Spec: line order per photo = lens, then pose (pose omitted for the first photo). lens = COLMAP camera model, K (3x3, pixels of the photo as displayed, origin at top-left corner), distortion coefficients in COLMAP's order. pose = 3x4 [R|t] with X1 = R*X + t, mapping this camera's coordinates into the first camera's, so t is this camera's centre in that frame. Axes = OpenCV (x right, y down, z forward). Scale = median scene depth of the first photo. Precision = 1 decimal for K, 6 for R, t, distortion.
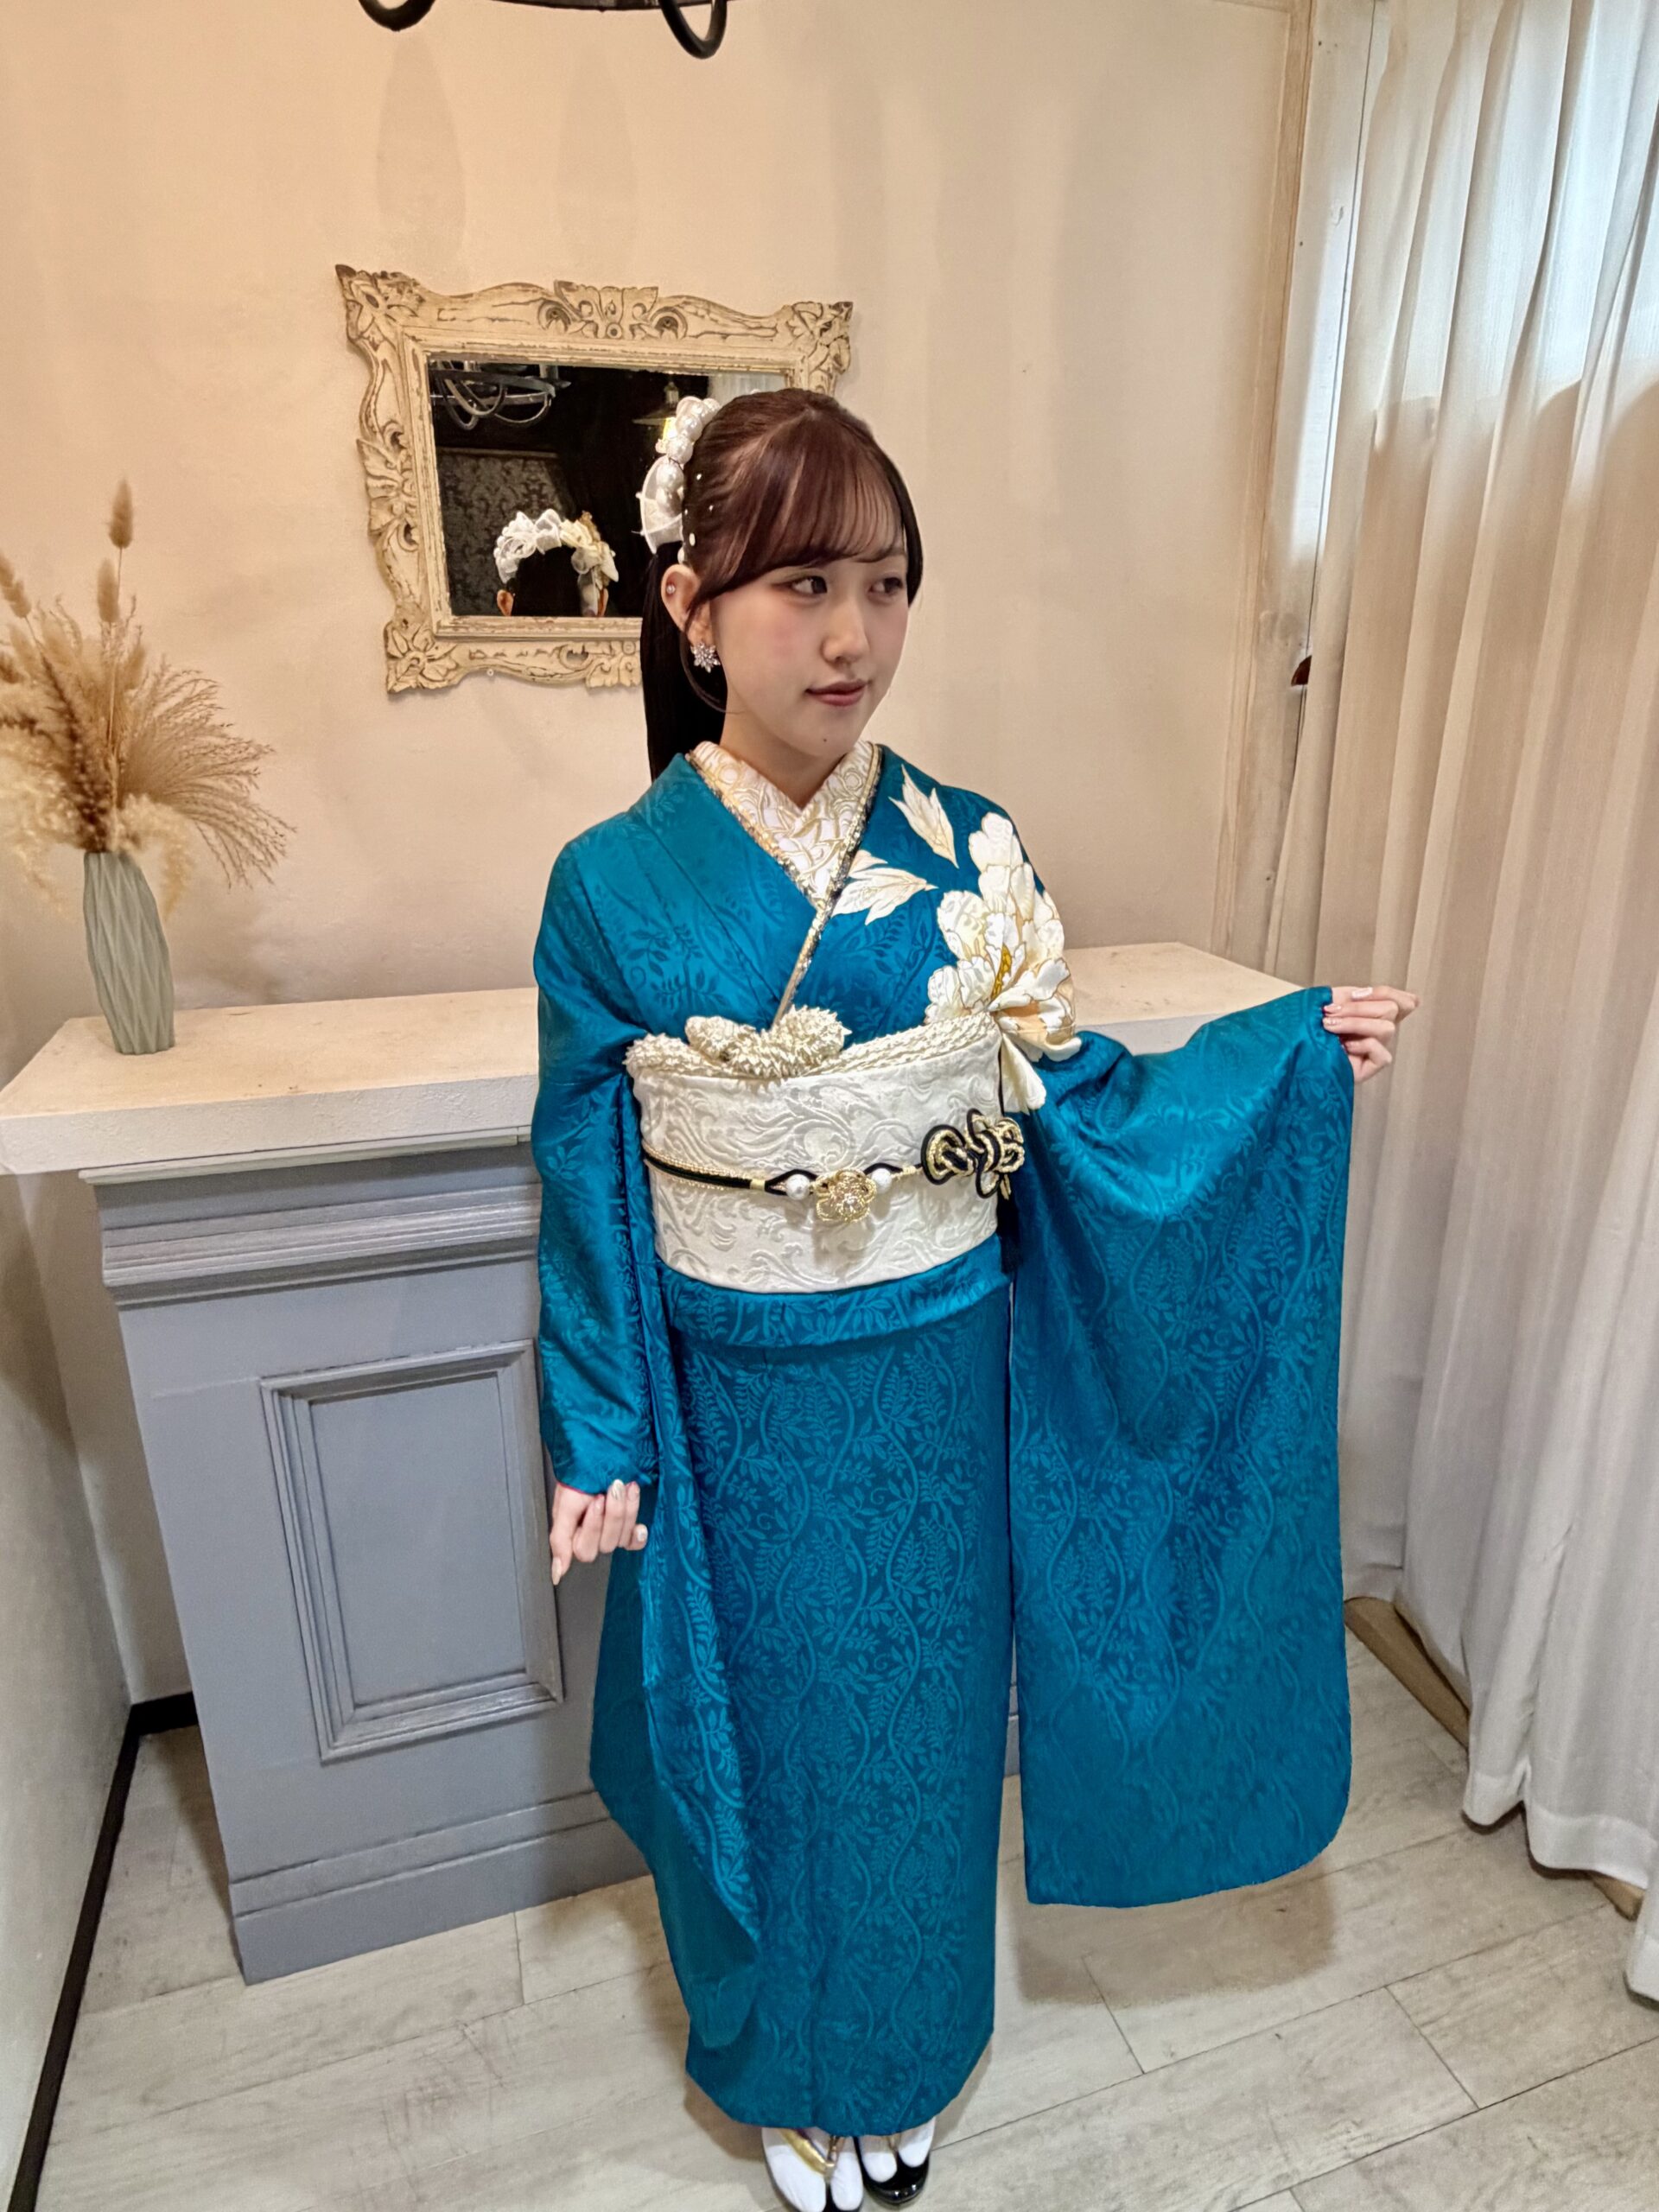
lens RADIAL K [[1271.7, 0, 829.5], [0, 1271.7, 1106.0], [0, 0, 1]] dist [-0.004109, 0.002561]
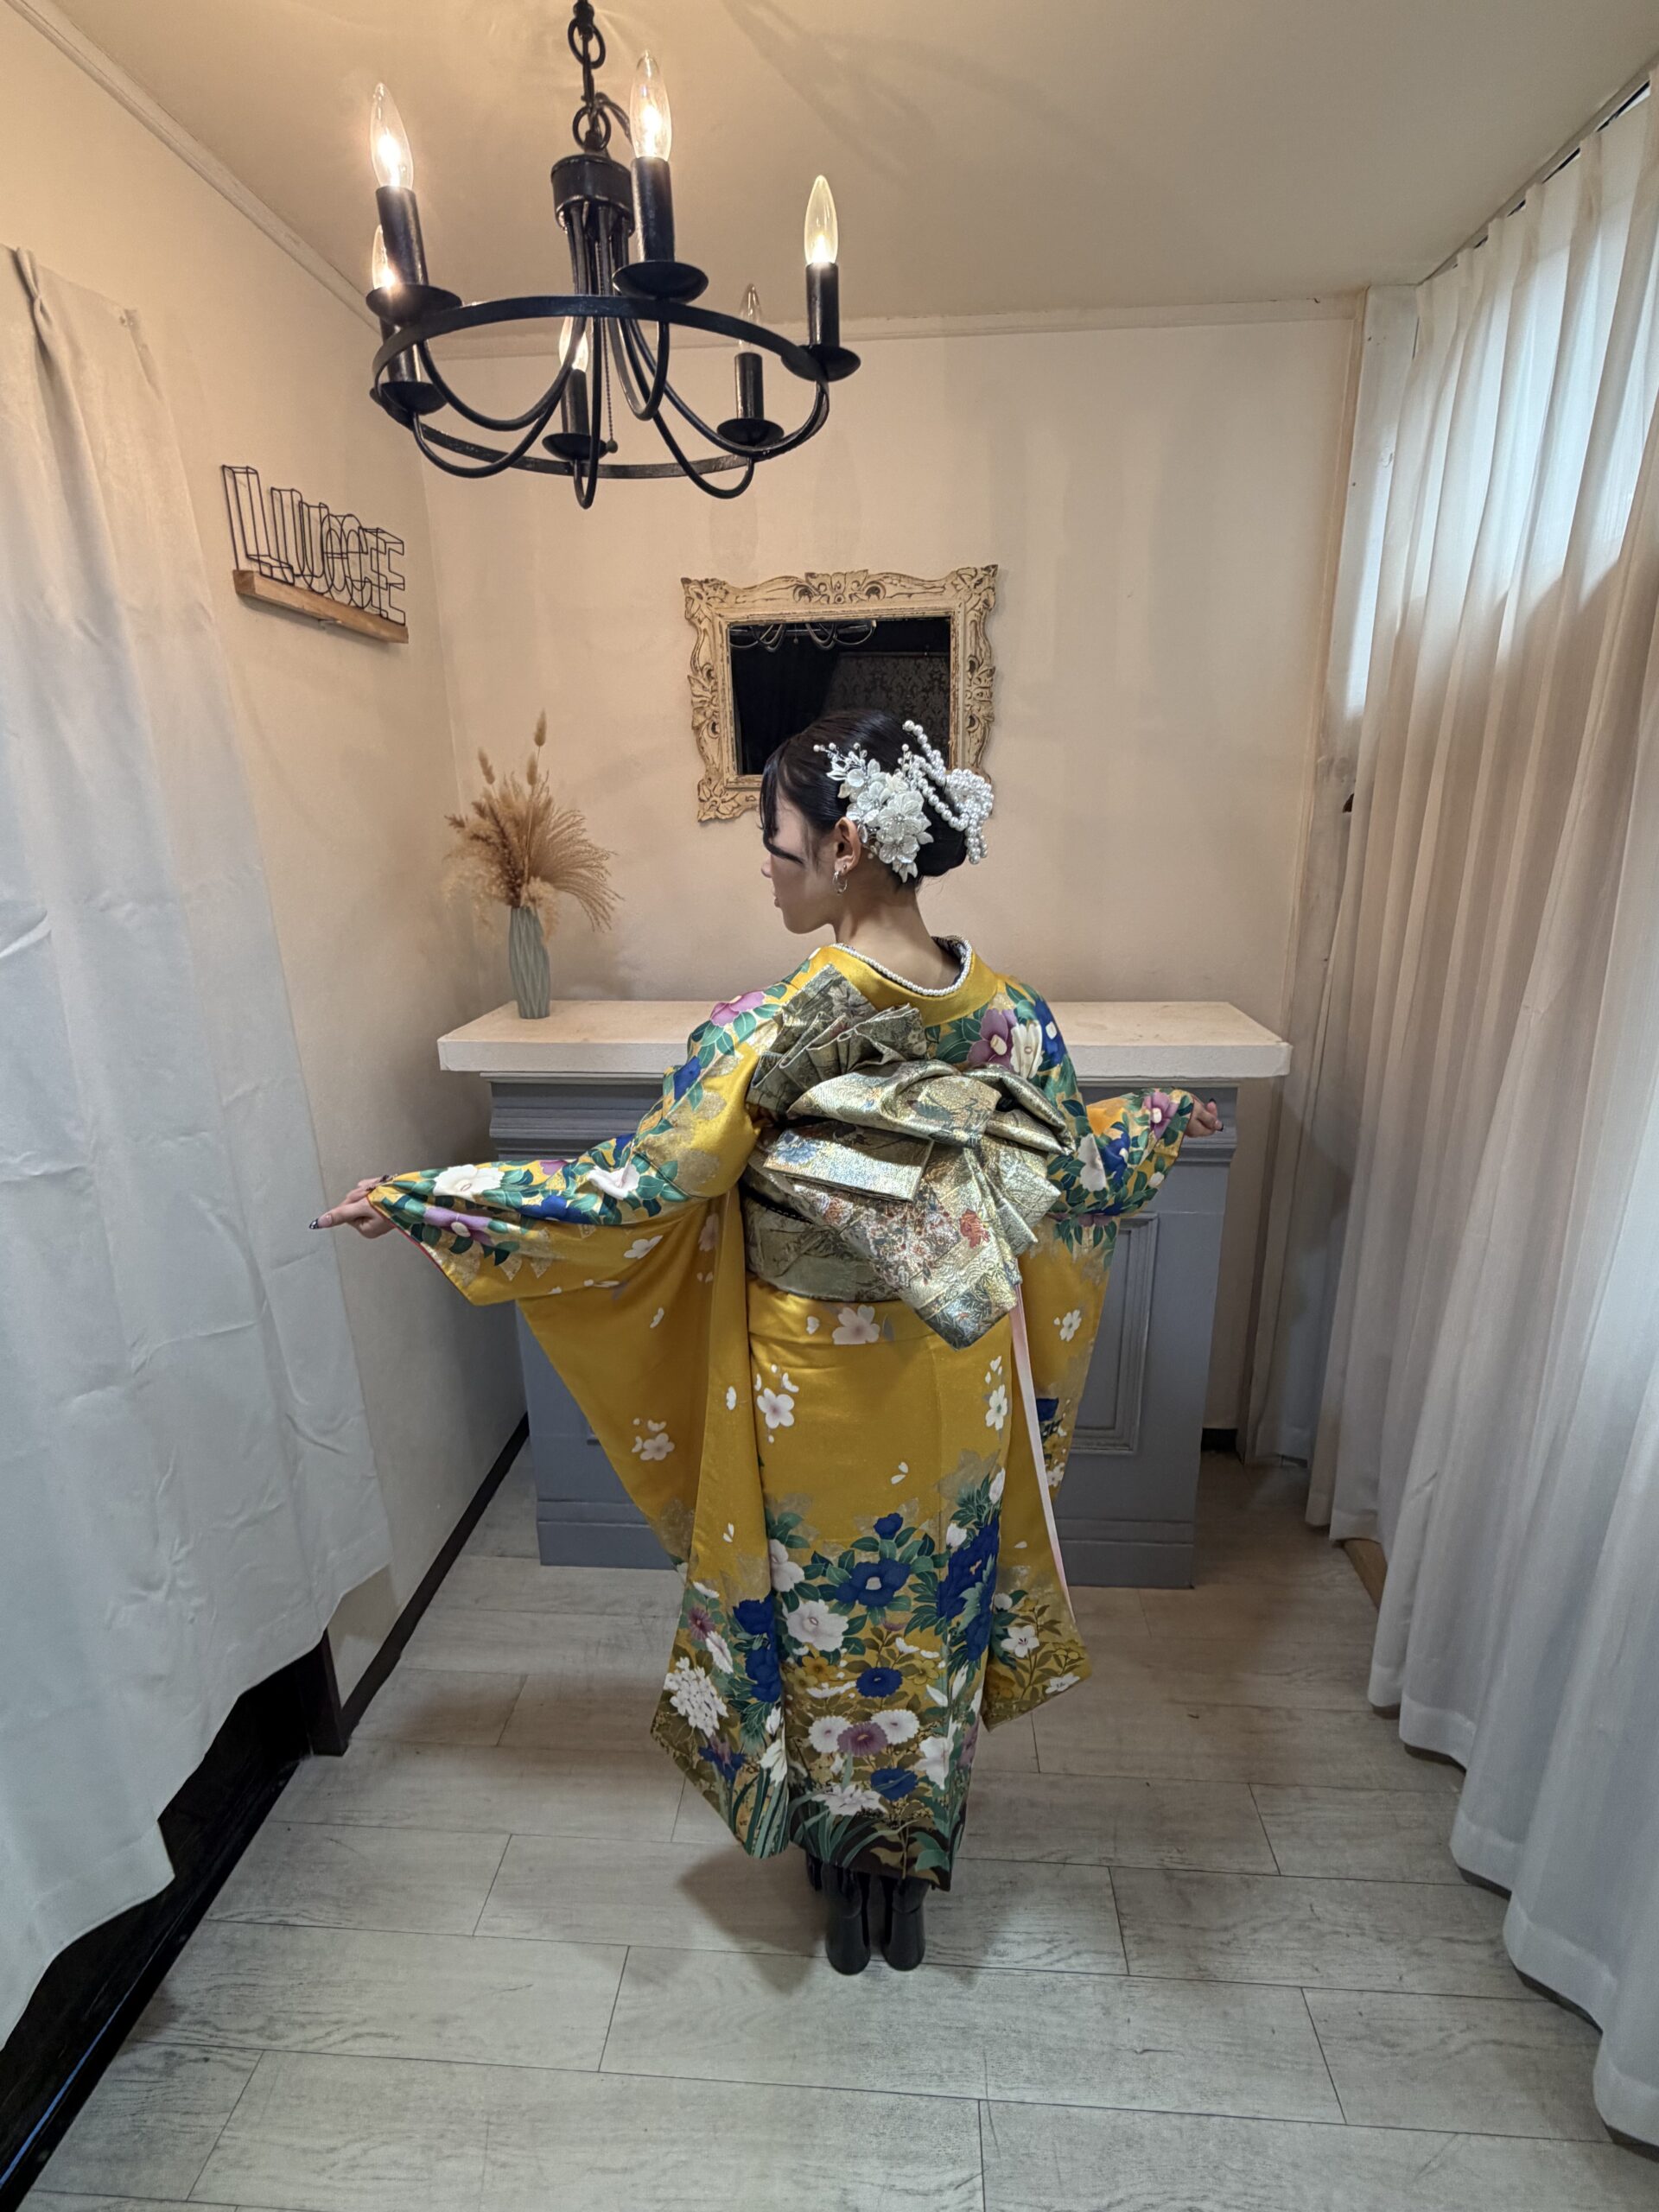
lens RADIAL K [[989.2, 0, 829.5], [0, 989.2, 1106.0], [0, 0, 1]] dist [0.000111, -0.000371]
pose [[0.929851, 0.098690, -0.354453, 0.335134], [-0.108658, 0.994045, -0.008276, 0.044260], [0.351526, 0.046210, 0.935037, -0.155299]]
